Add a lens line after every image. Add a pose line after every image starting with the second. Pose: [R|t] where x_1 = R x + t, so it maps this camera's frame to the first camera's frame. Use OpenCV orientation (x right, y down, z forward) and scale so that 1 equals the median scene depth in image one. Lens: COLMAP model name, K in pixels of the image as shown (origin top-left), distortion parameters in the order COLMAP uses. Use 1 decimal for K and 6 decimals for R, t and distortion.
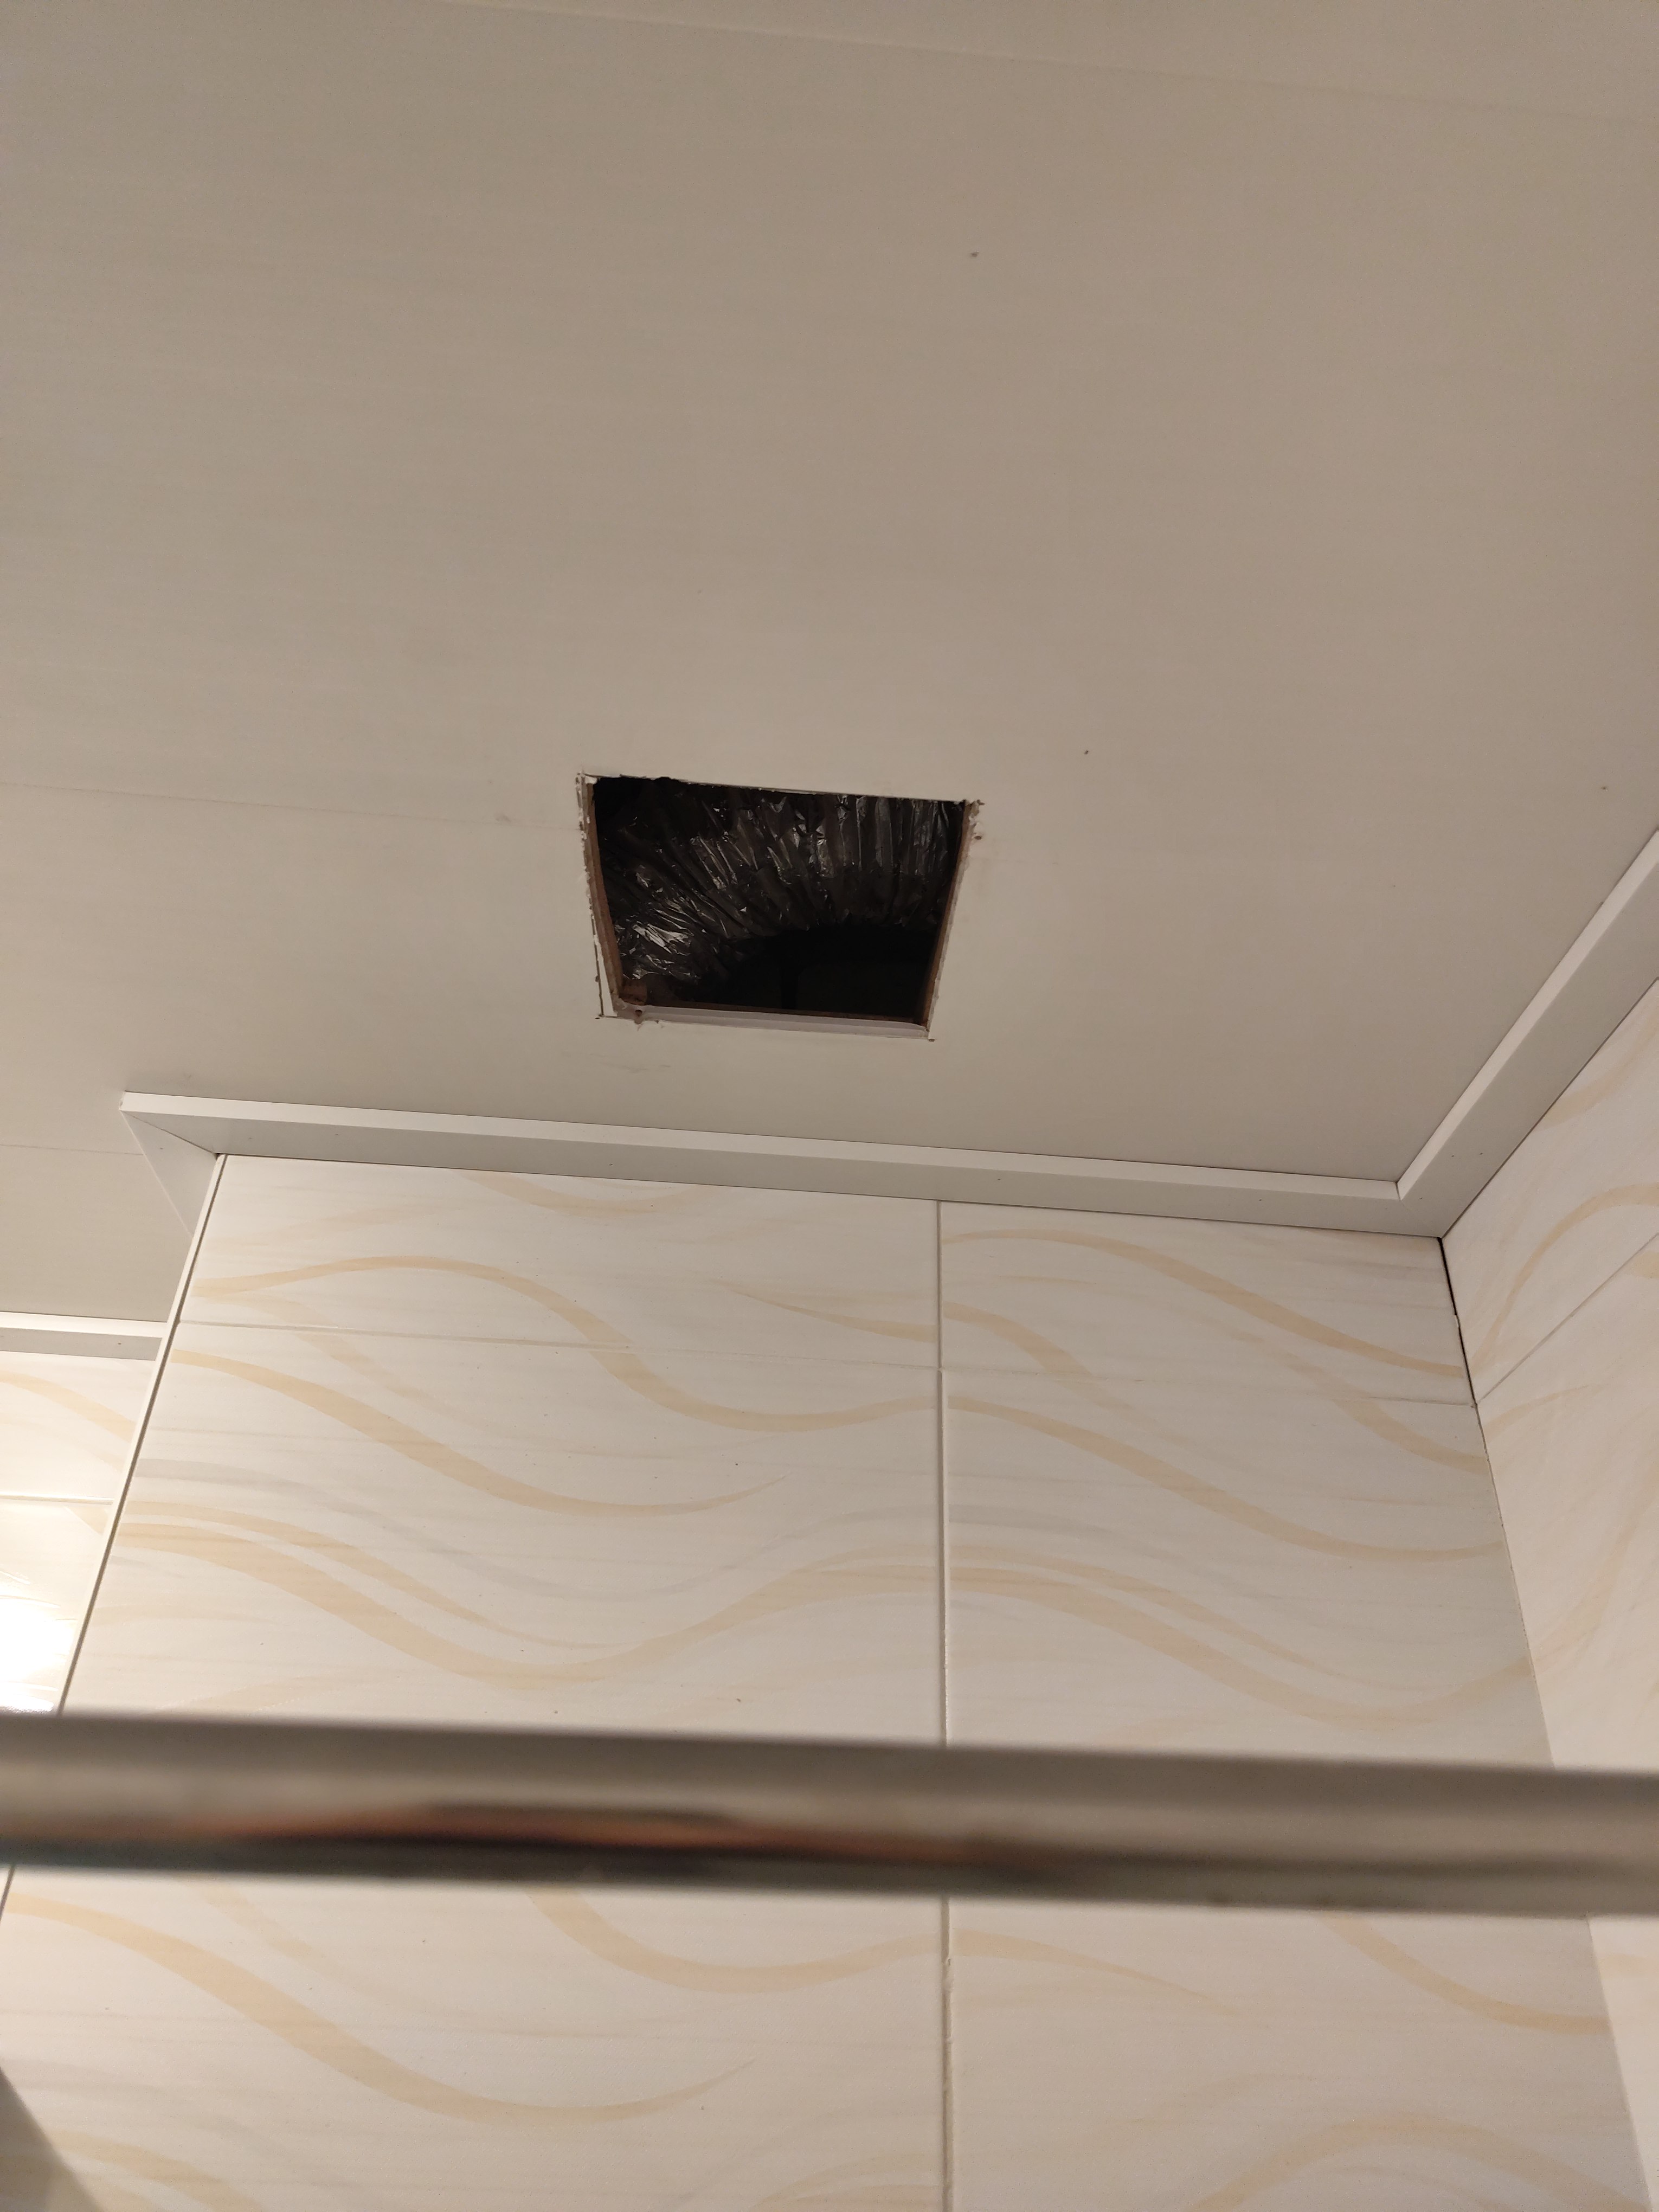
lens RADIAL K [[1480.2, 0, 871.8], [0, 1480.2, 1092.5], [0, 0, 1]] dist [-0.005022, -0.020181]
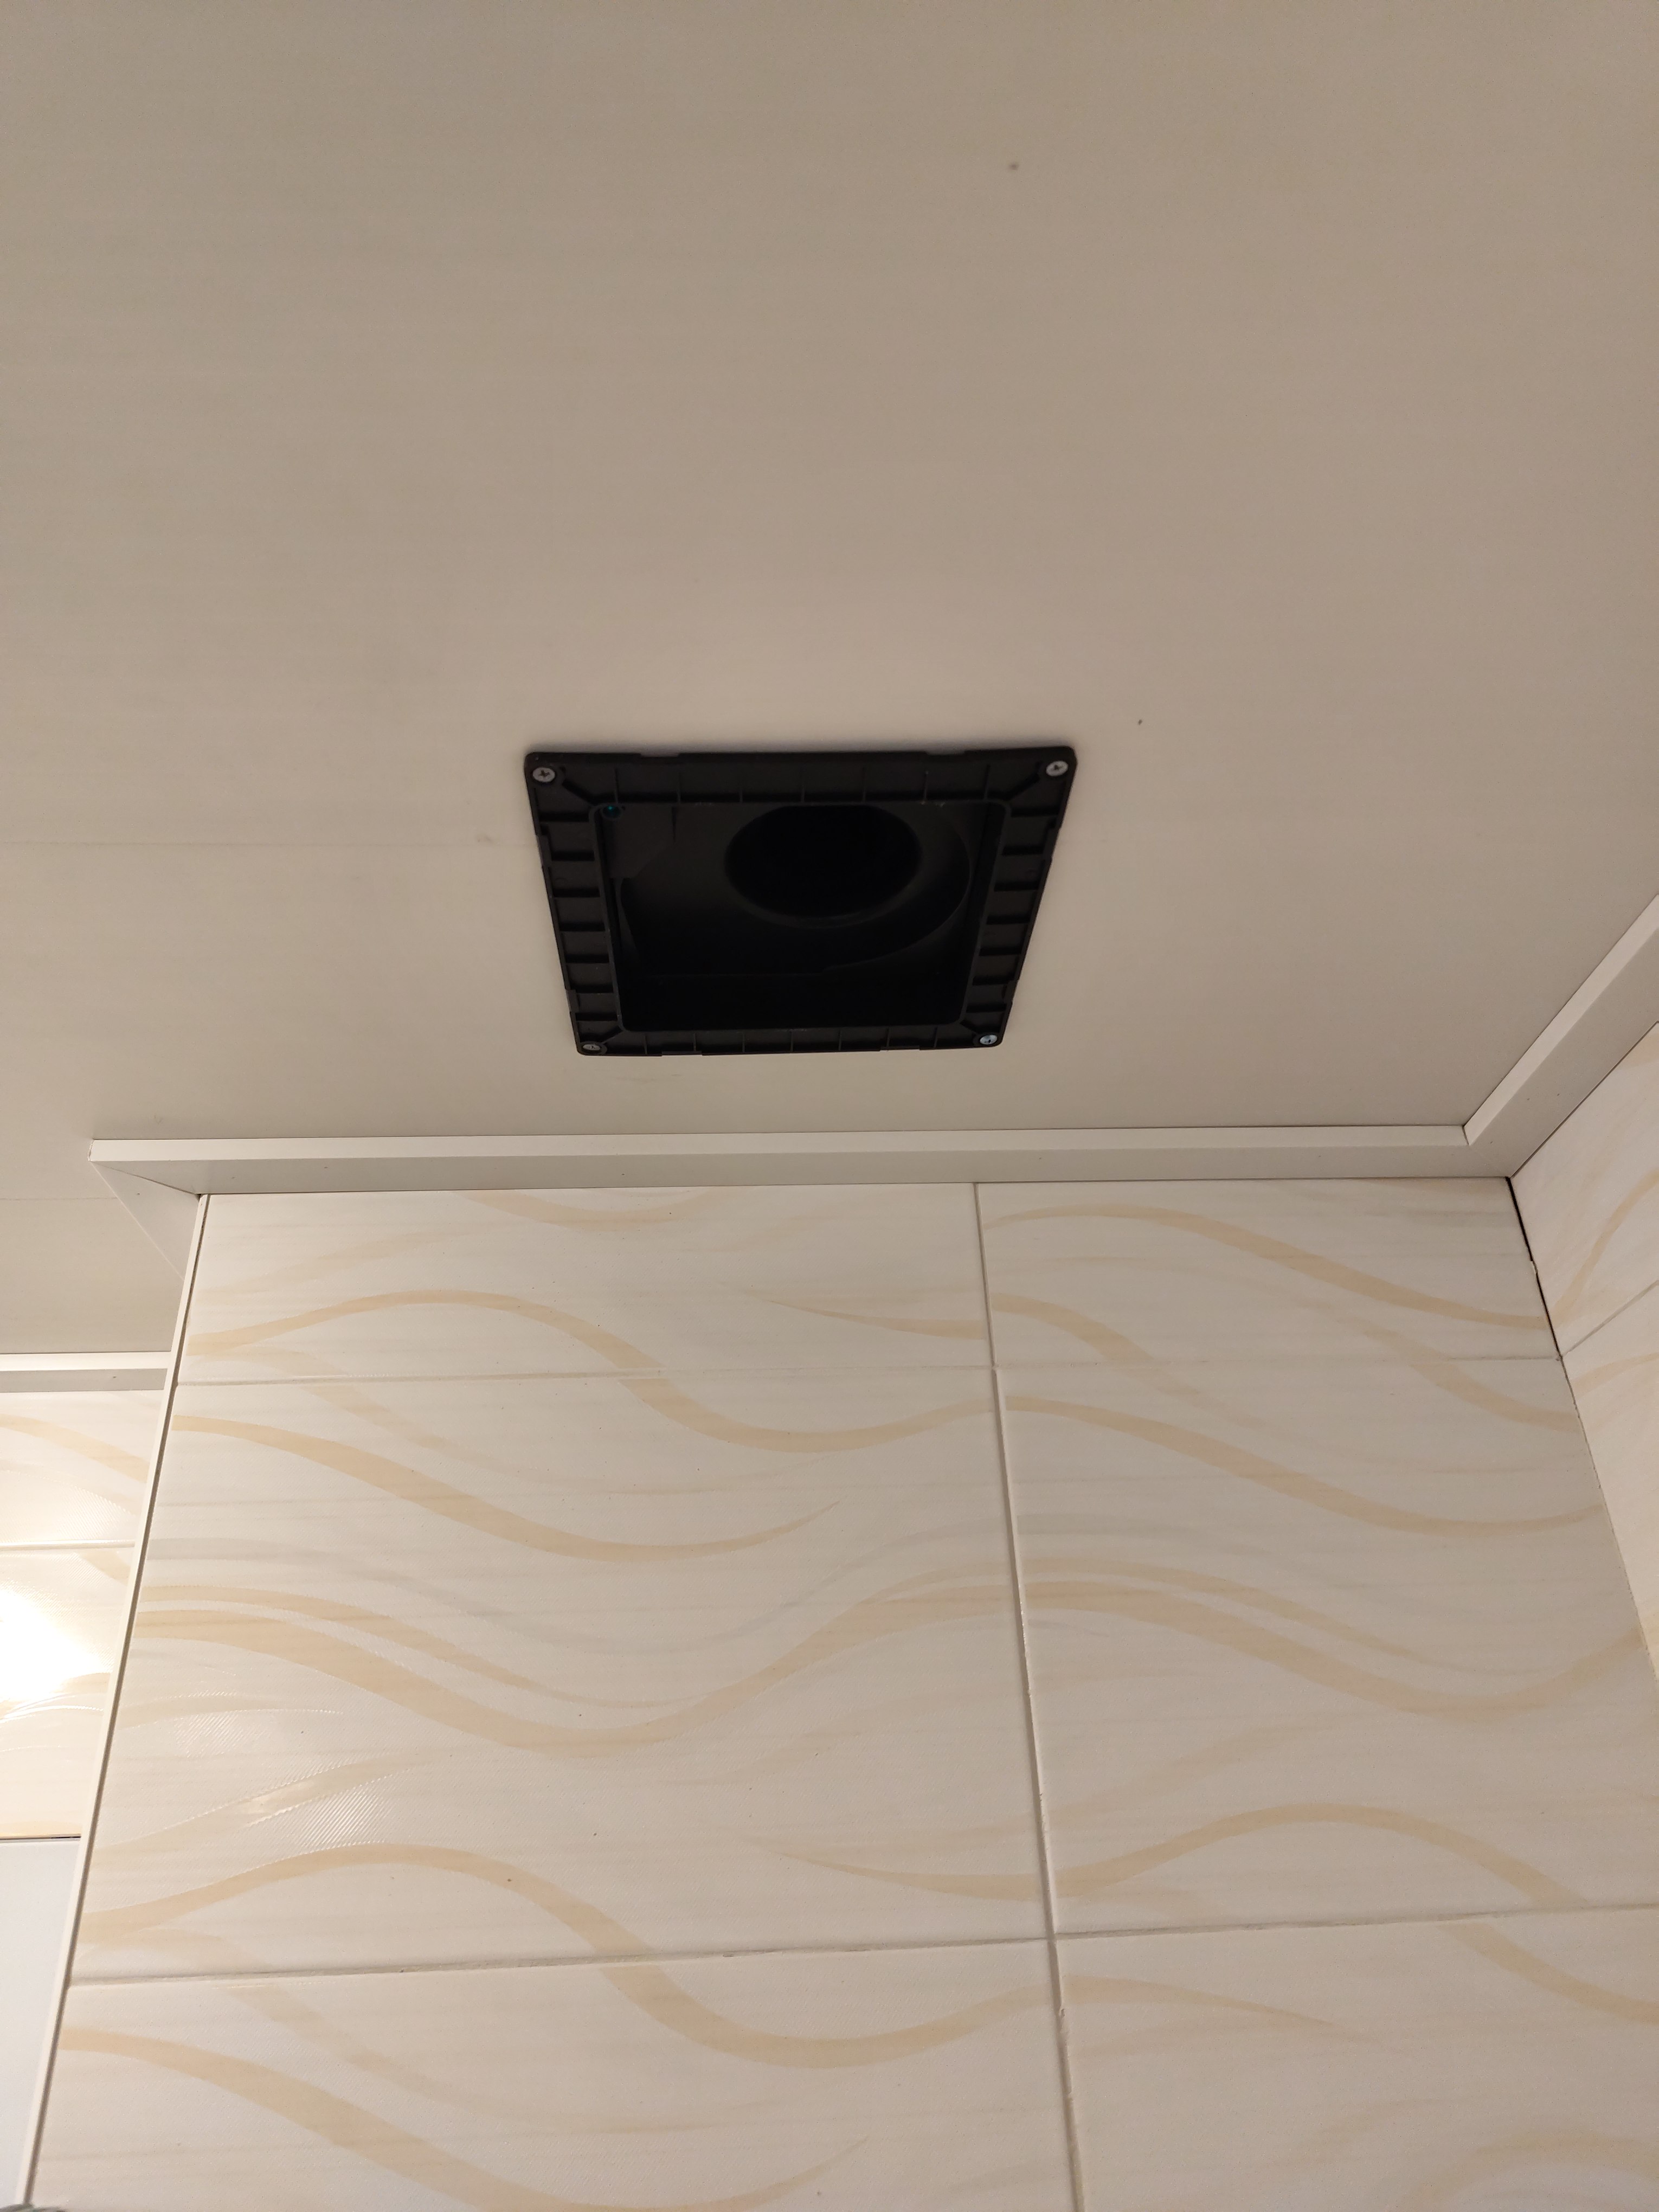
lens RADIAL K [[1480.2, 0, 850.8], [0, 1480.2, 1065.0], [0, 0, 1]] dist [-0.005022, -0.020181]
pose [[0.997162, -0.075213, 0.003233, -0.034024], [0.074861, 0.995203, 0.062984, -0.072132], [-0.007954, -0.062564, 0.998009, 0.081136]]
